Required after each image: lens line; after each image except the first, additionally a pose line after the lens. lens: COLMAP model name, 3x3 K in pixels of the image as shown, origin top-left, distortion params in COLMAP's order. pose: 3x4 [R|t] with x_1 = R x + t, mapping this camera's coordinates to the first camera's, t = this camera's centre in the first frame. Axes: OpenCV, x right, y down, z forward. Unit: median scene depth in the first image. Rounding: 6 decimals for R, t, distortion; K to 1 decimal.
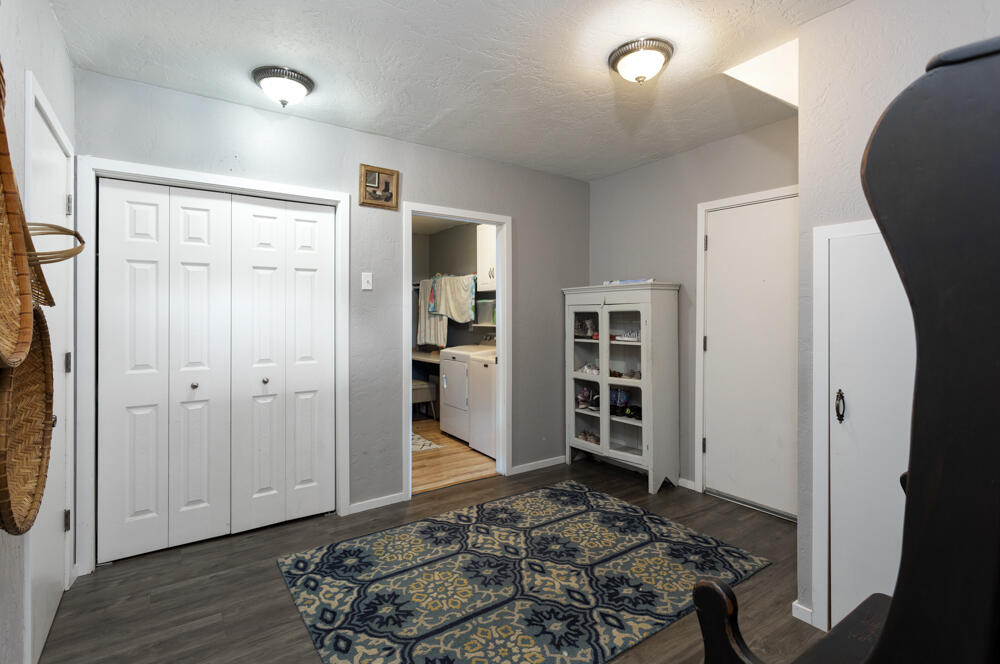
lens RADIAL K [[477.0, 0, 498.2], [0, 477.0, 317.3], [0, 0, 1]] dist [0.000278, 0.000254]
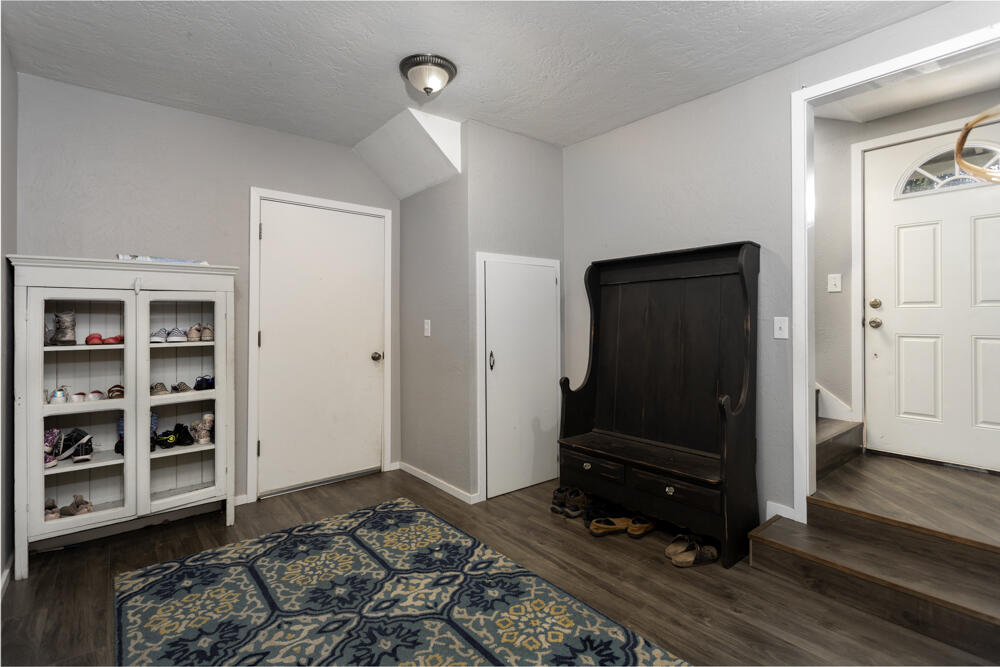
lens RADIAL K [[477.0, 0, 498.2], [0, 477.0, 318.8], [0, 0, 1]] dist [0.000278, 0.000254]
pose [[-0.081401, 0.002203, 0.996679, -0.648239], [0.010097, 0.999948, -0.001385, 0.026469], [-0.996630, 0.009951, -0.081419, 0.737470]]
